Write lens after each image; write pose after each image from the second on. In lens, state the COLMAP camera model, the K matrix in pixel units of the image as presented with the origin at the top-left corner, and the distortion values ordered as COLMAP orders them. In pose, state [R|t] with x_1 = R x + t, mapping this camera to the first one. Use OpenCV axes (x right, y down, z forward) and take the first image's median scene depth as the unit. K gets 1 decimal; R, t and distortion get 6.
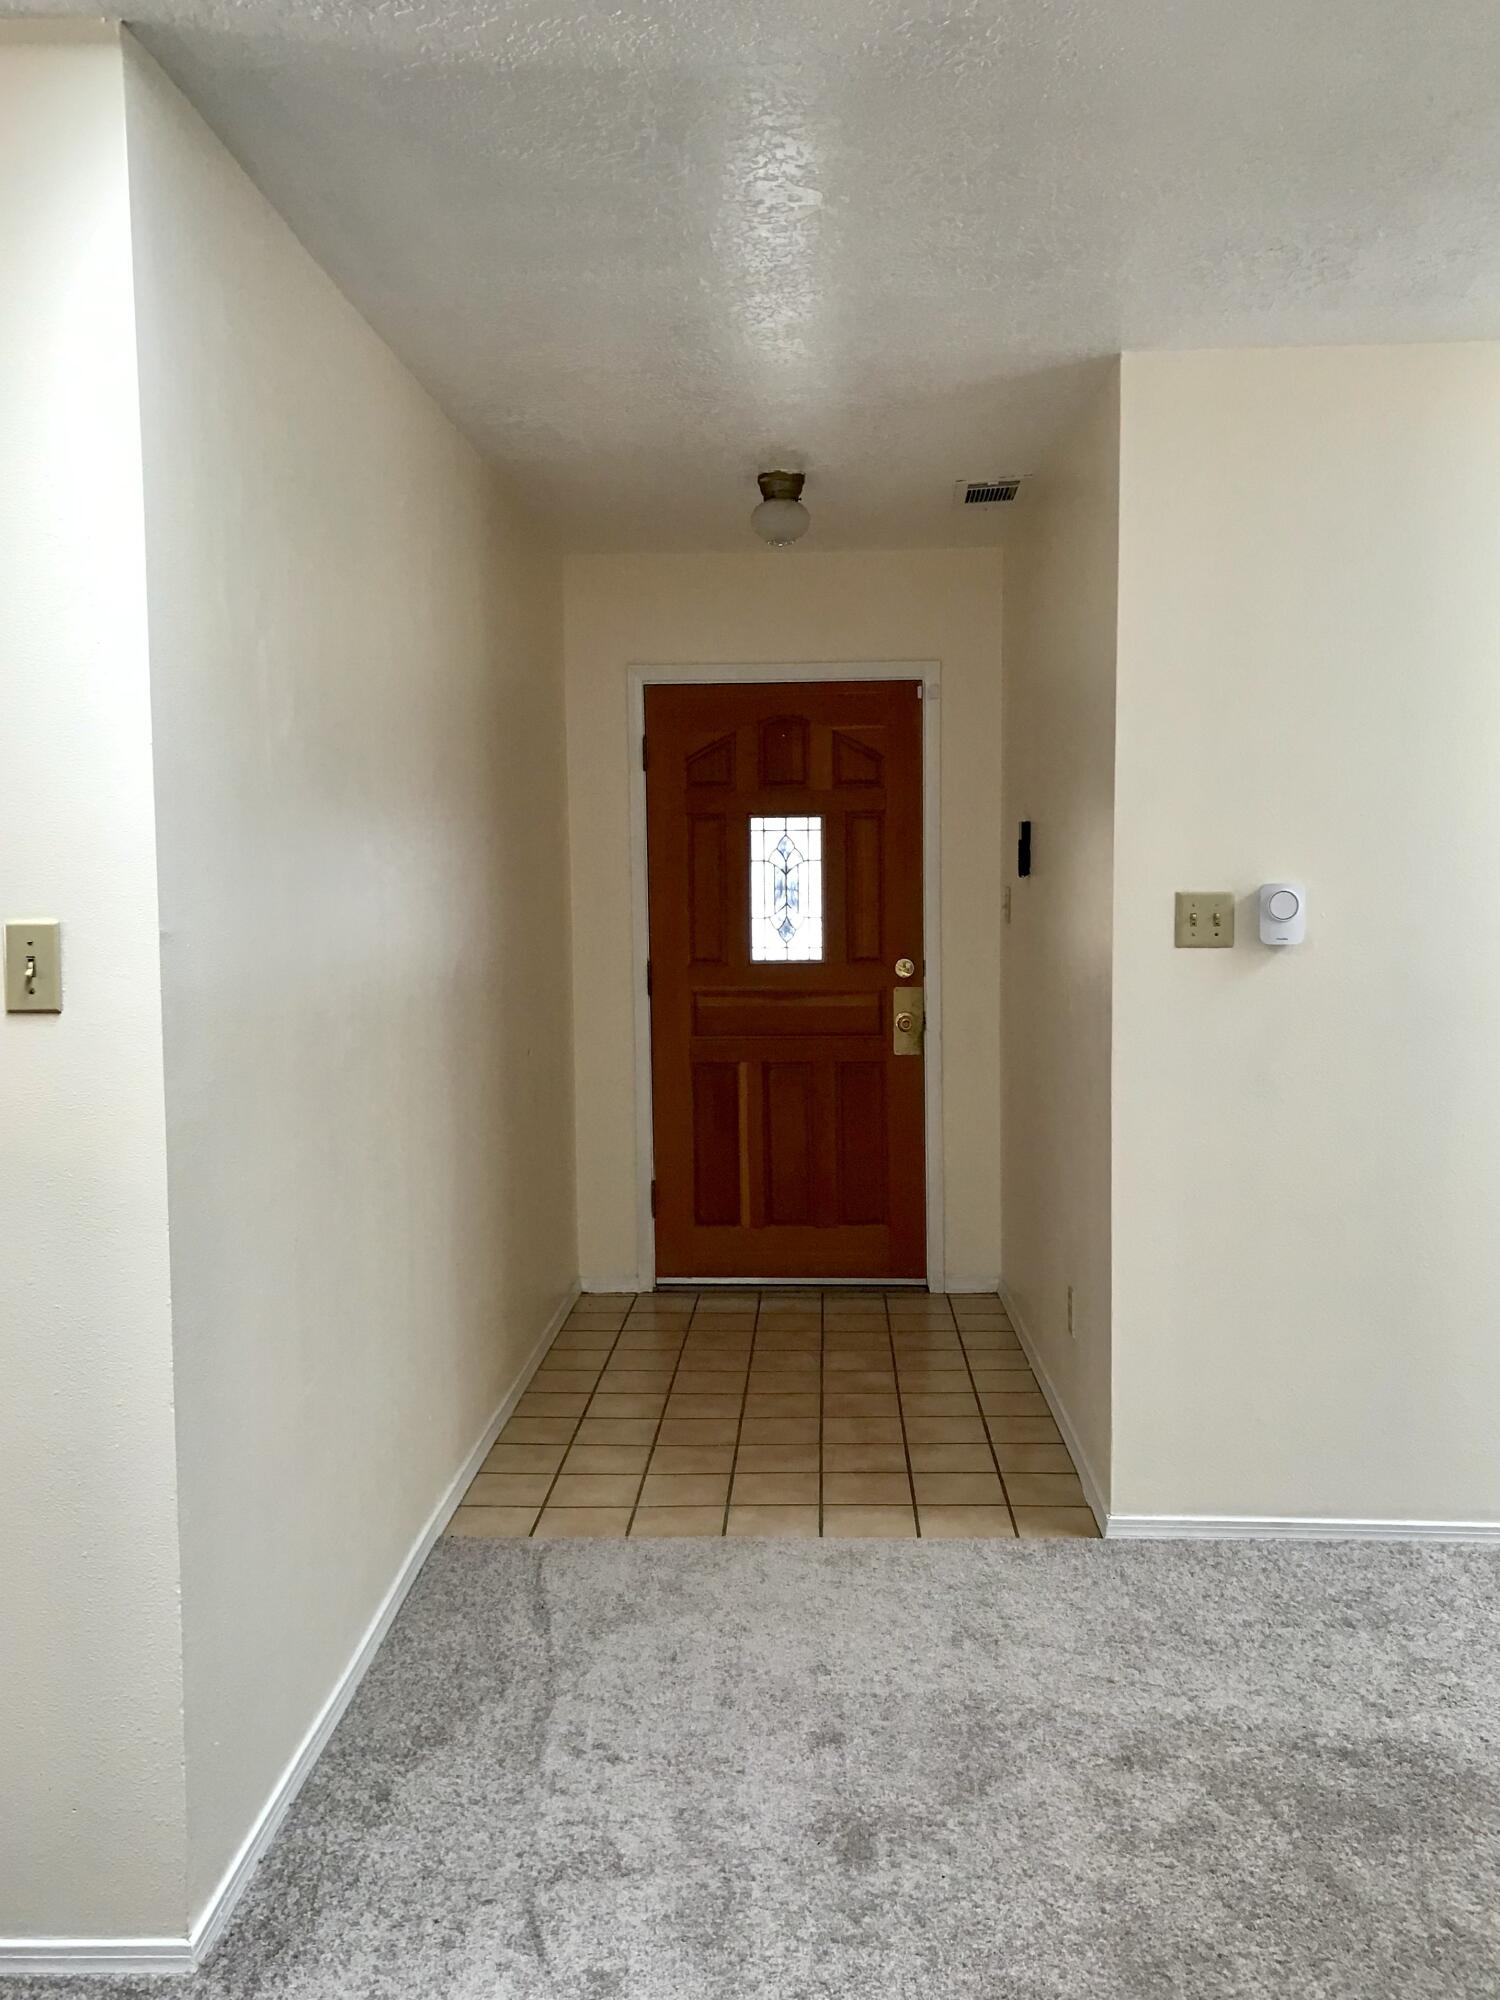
lens RADIAL K [[1645.8, 0, 739.5], [0, 1645.8, 991.5], [0, 0, 1]] dist [0.032731, -0.030689]
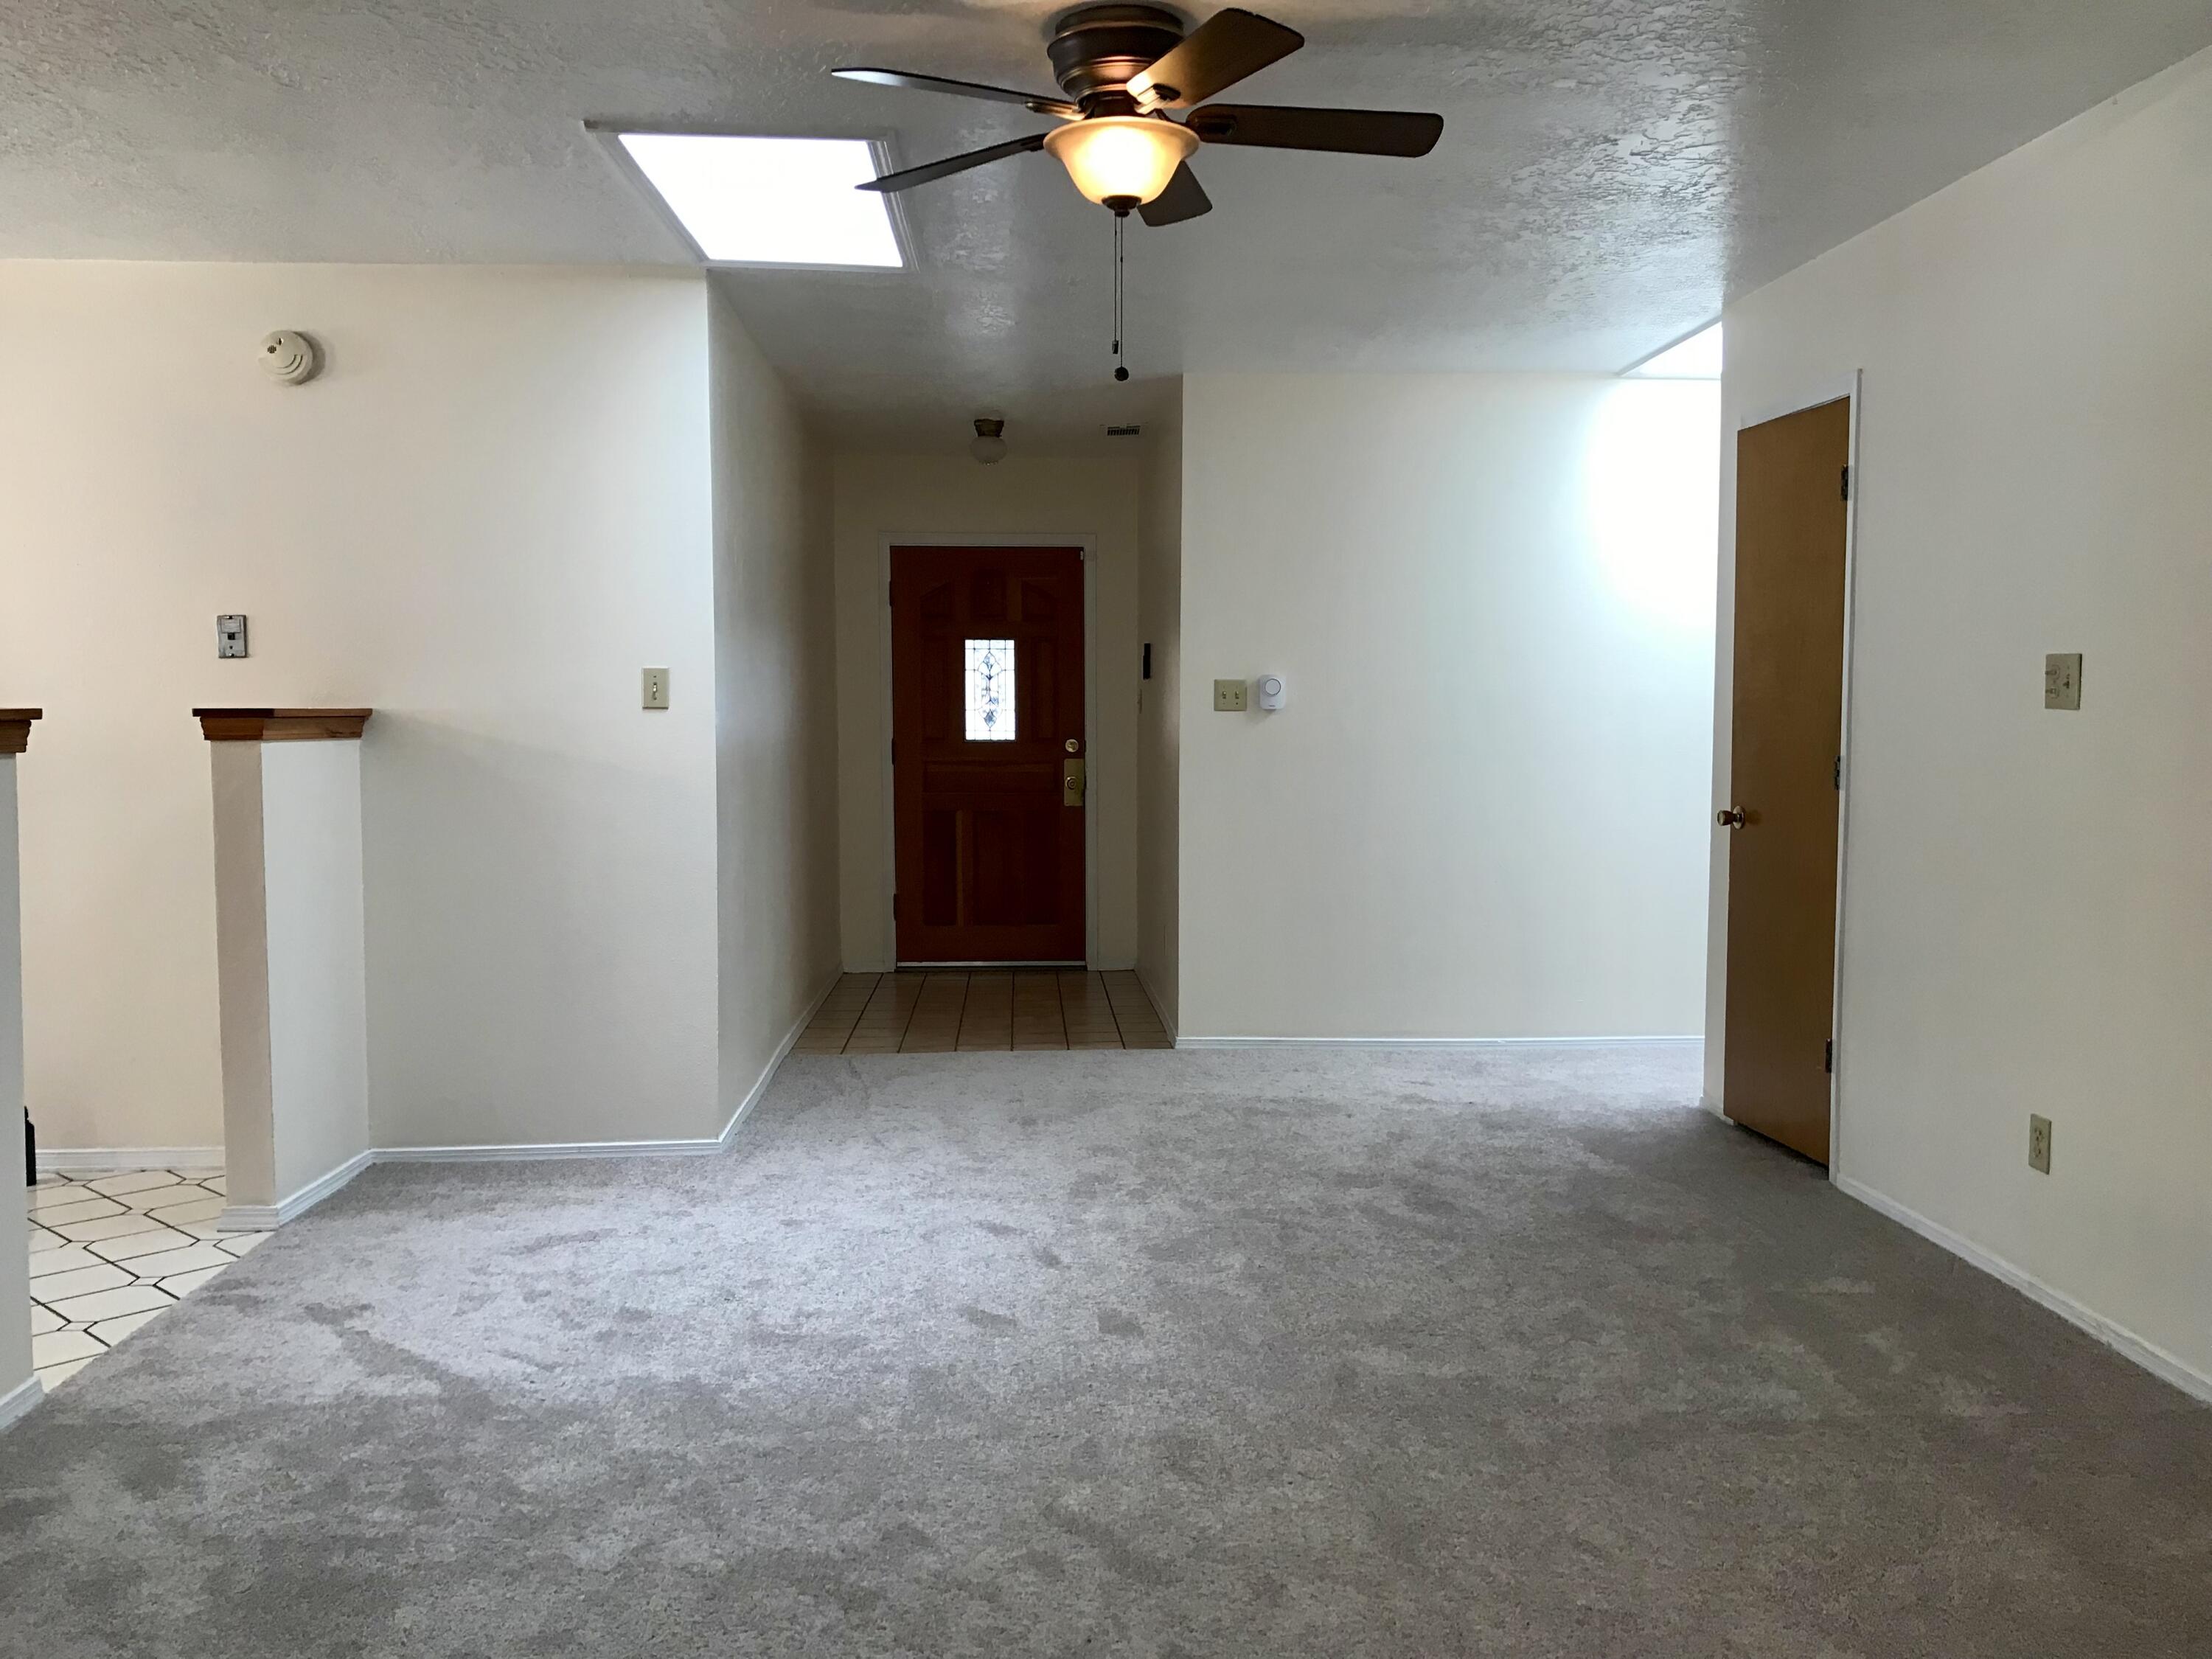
lens RADIAL K [[1820.3, 0, 1113.1], [0, 1820.3, 842.1], [0, 0, 1]] dist [0.032731, -0.030689]
pose [[0.994750, 0.003738, 0.102267, -0.026835], [-0.002880, 0.999959, -0.008530, 0.084473], [-0.102295, 0.008190, 0.994720, -0.596221]]
